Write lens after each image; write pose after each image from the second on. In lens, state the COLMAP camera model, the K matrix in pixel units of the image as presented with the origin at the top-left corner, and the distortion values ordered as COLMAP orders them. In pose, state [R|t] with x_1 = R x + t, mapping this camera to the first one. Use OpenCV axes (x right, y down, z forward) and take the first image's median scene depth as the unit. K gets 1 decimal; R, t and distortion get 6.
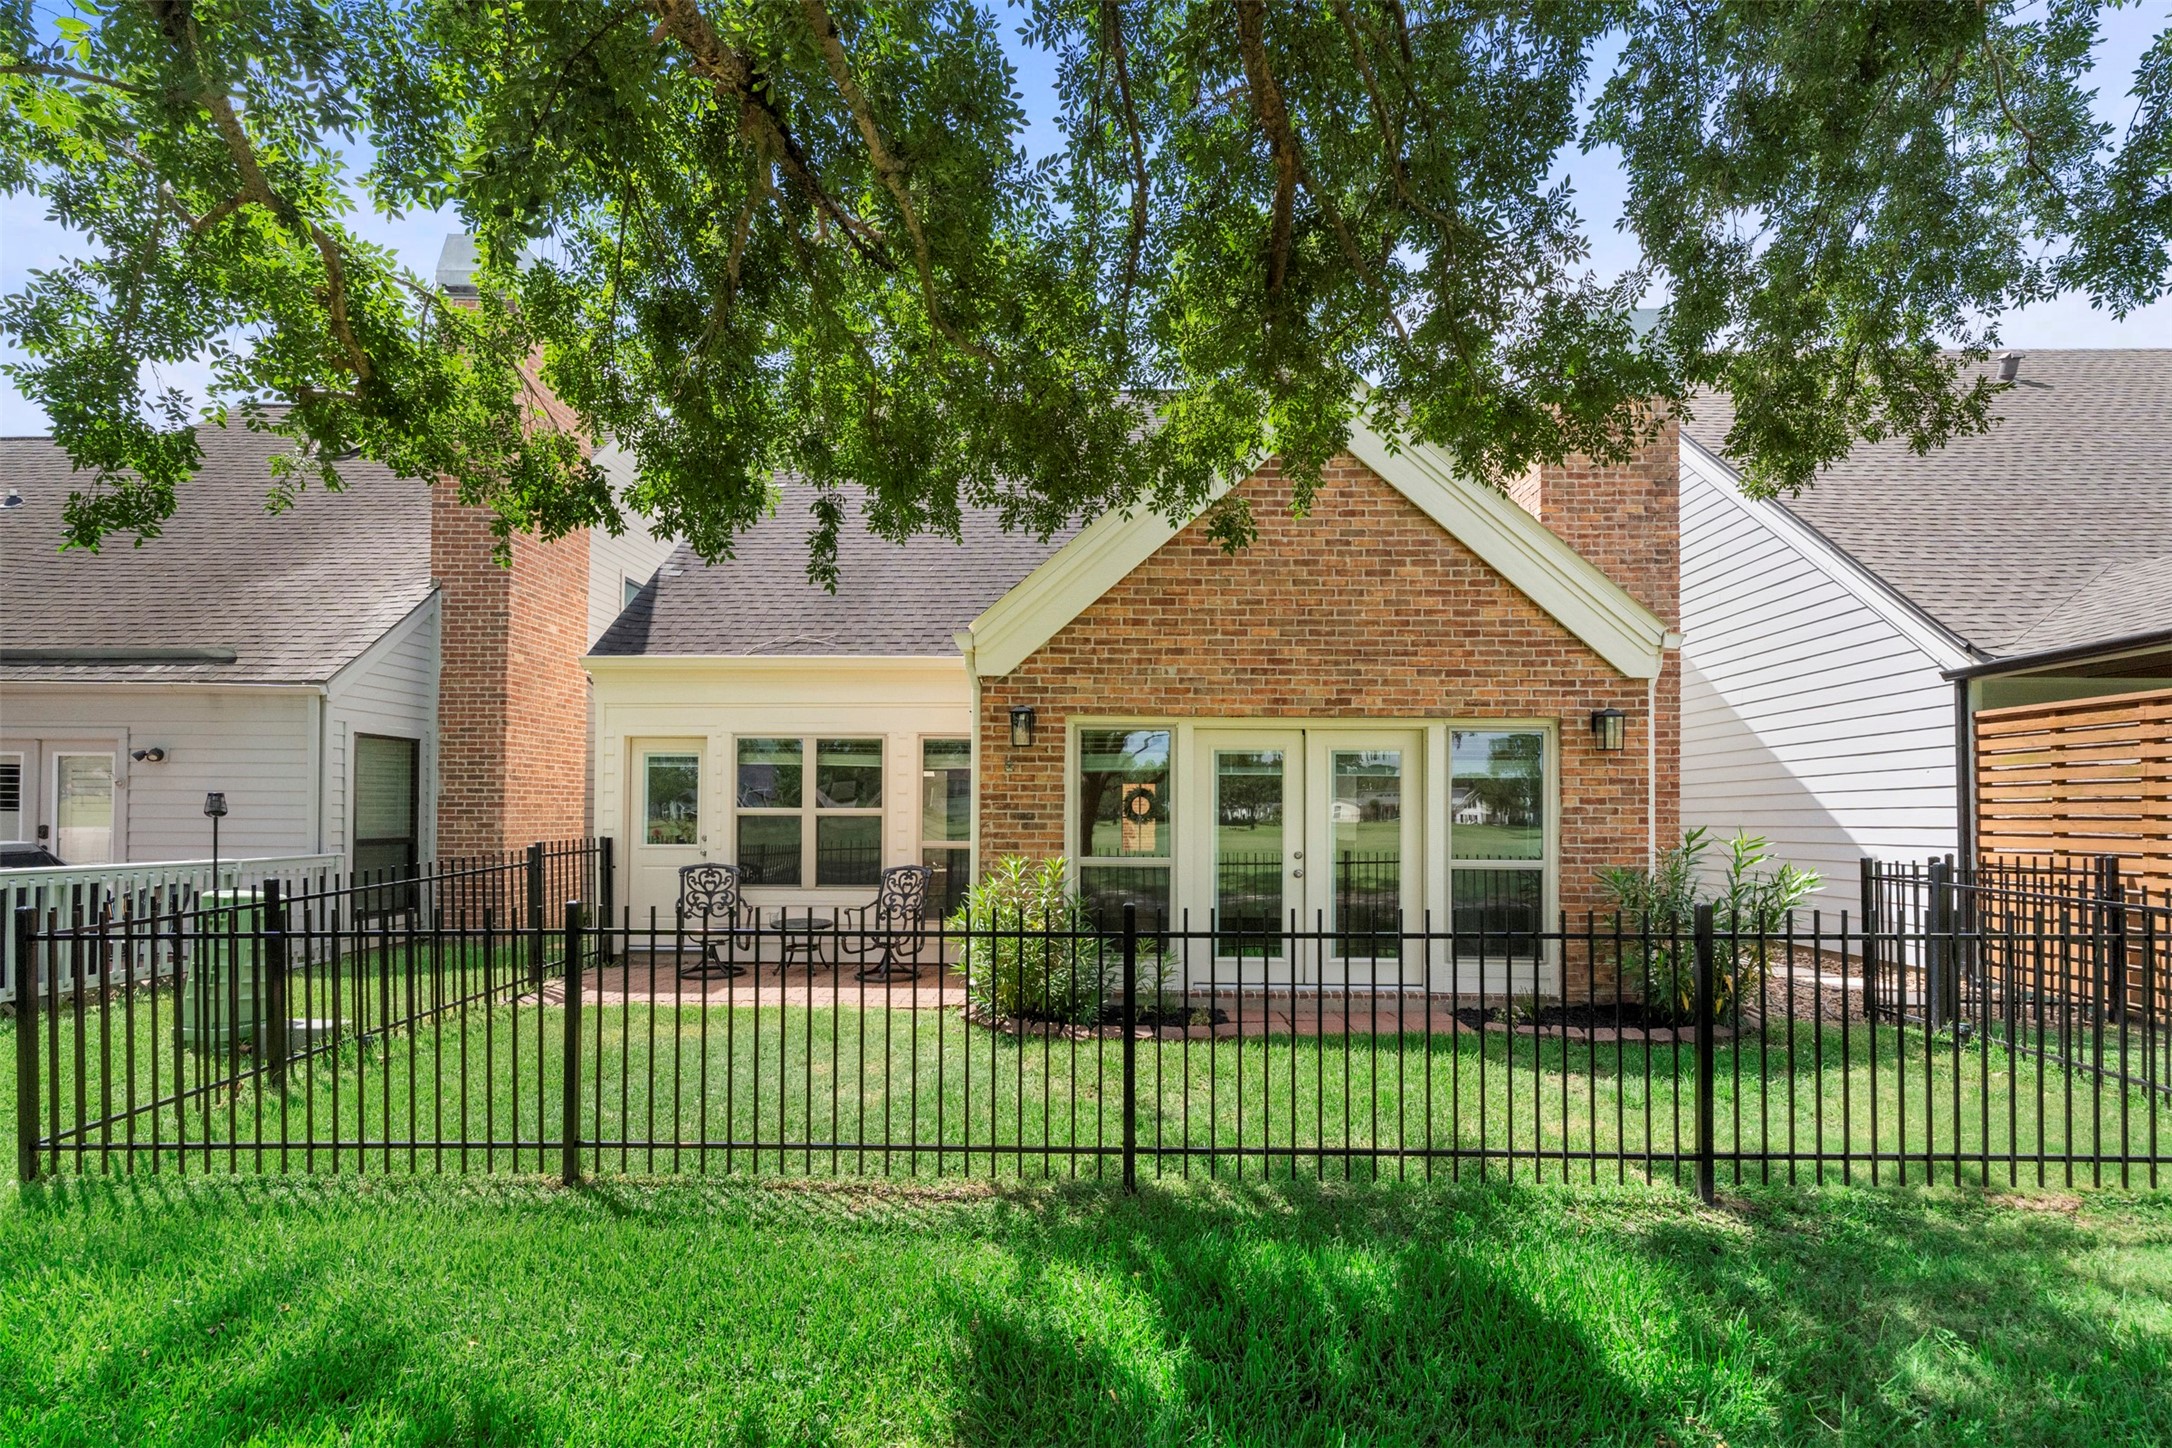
lens RADIAL K [[974.3, 0, 1183.6], [0, 974.3, 810.5], [0, 0, 1]] dist [0.001257, 0.000222]
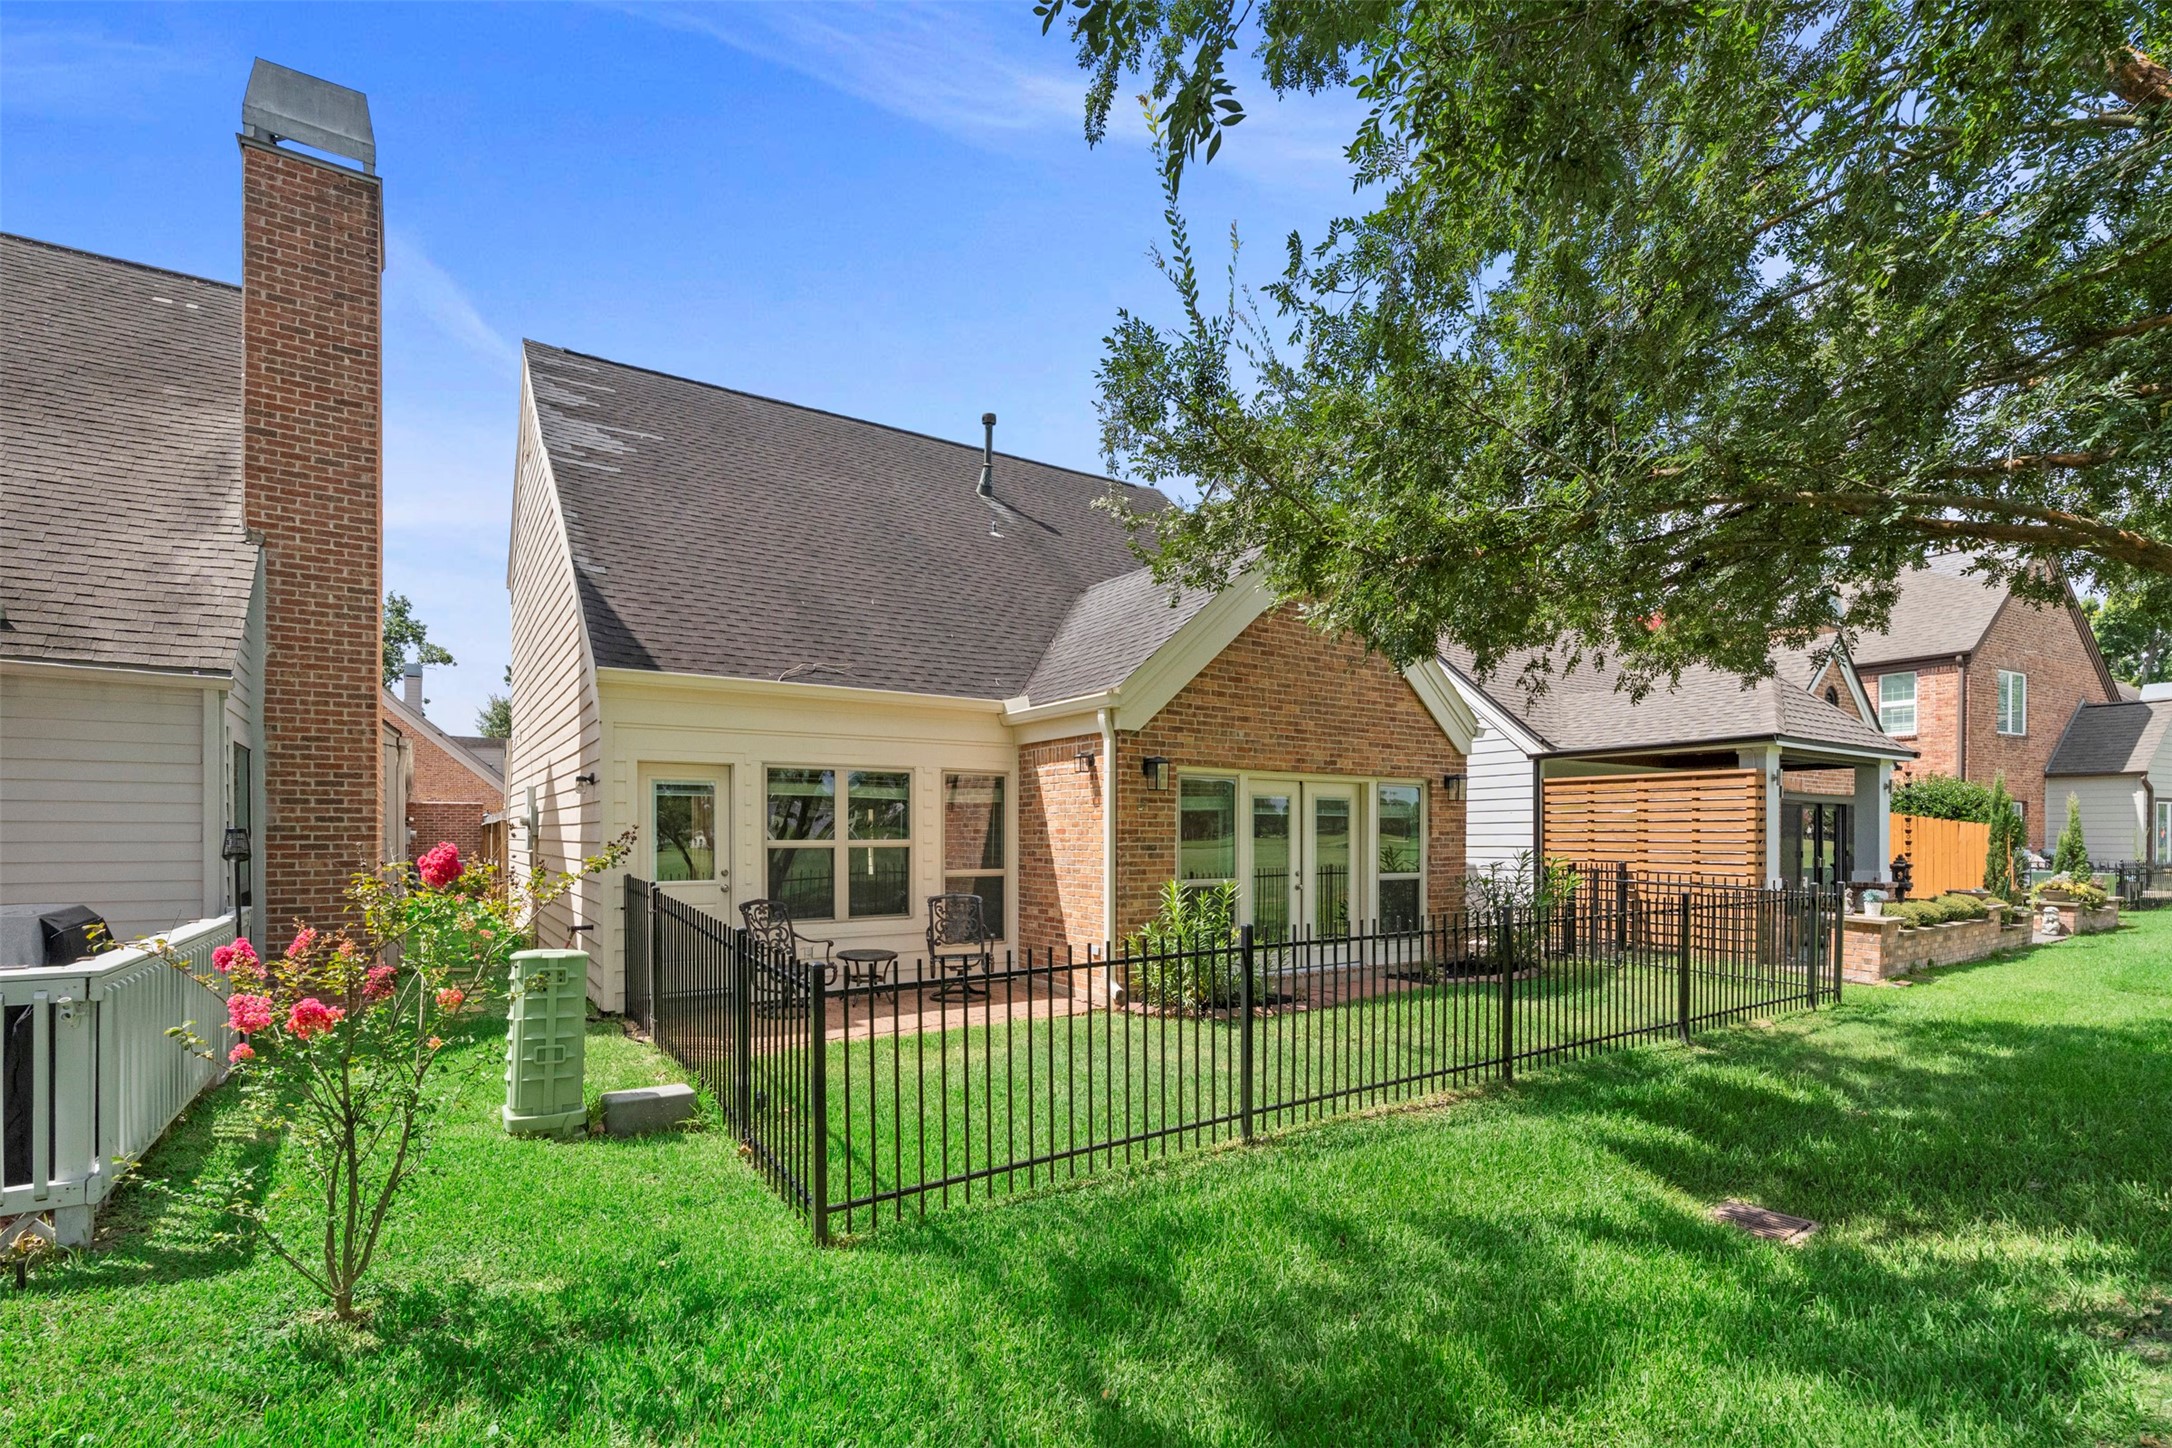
lens RADIAL K [[974.3, 0, 1095.0], [0, 974.3, 845.0], [0, 0, 1]] dist [0.001257, 0.000222]
pose [[0.823889, -0.010923, 0.566646, -0.810052], [-0.000187, 0.999809, 0.019545, -0.018576], [-0.566751, -0.016209, 0.823729, 0.035398]]
